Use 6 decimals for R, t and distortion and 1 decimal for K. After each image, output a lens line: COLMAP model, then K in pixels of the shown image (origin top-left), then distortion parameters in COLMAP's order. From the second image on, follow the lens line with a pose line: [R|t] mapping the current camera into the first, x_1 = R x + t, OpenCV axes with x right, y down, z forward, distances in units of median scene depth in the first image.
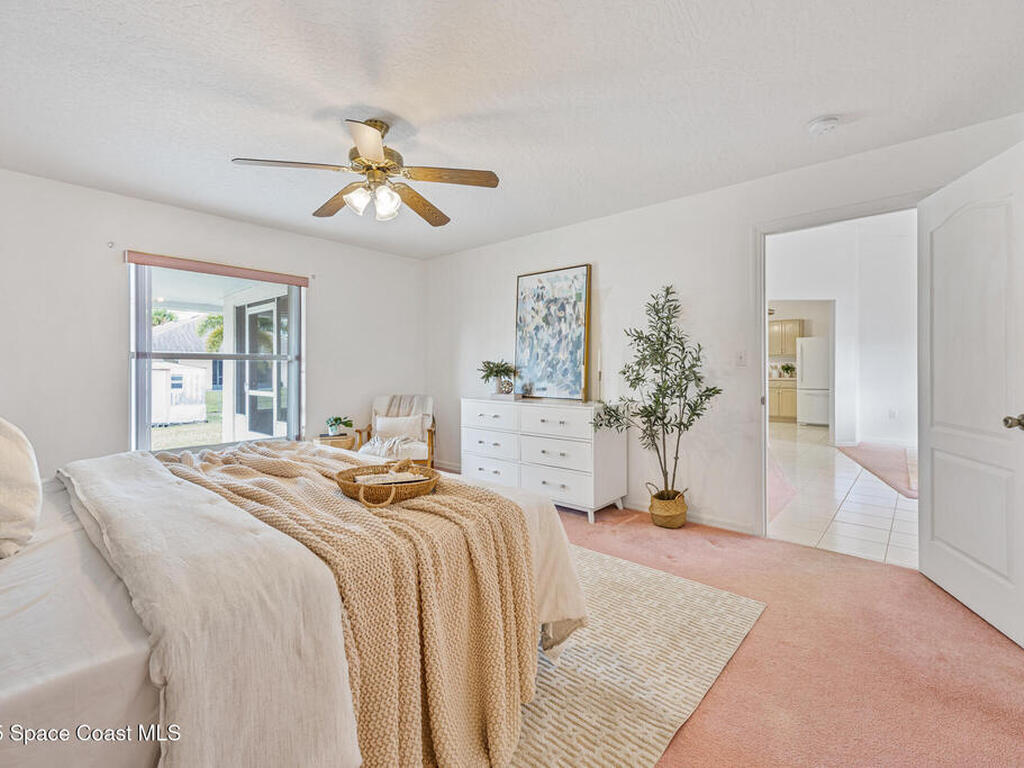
lens RADIAL K [[439.3, 0, 507.4], [0, 439.3, 386.6], [0, 0, 1]] dist [-0.003687, -0.000827]
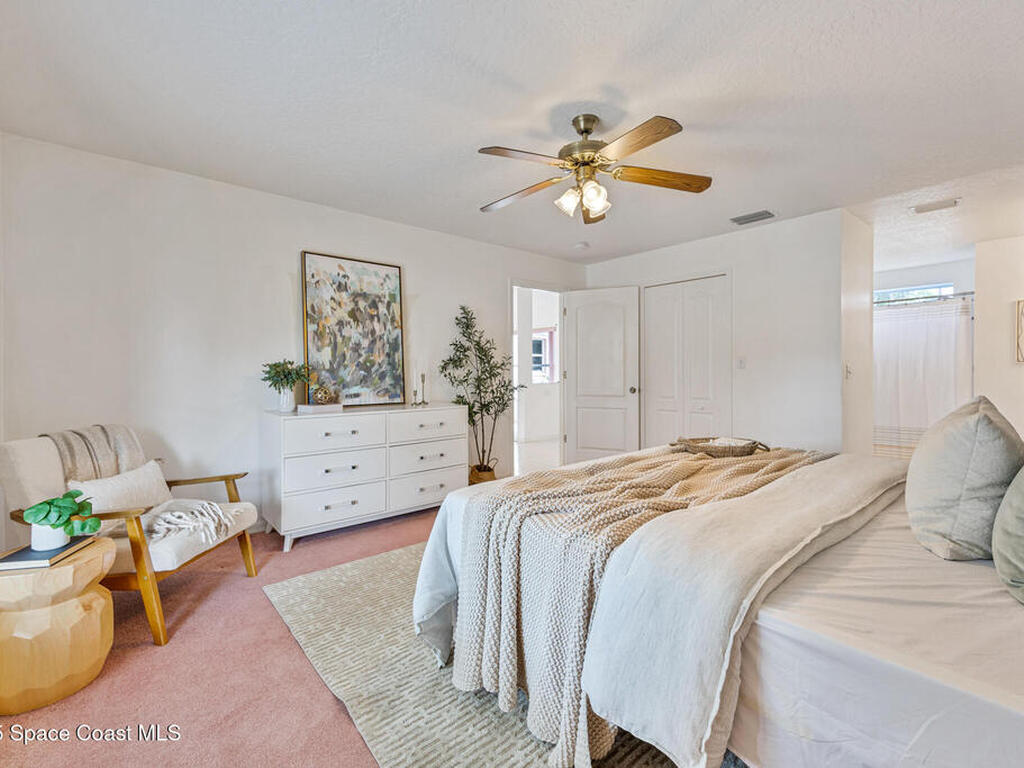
lens RADIAL K [[439.3, 0, 507.4], [0, 439.3, 386.6], [0, 0, 1]] dist [-0.003687, -0.000827]
pose [[0.167729, -0.034697, 0.985222, -0.731371], [0.048493, 0.998461, 0.026908, -0.021191], [-0.984640, 0.043263, 0.169154, 0.574277]]
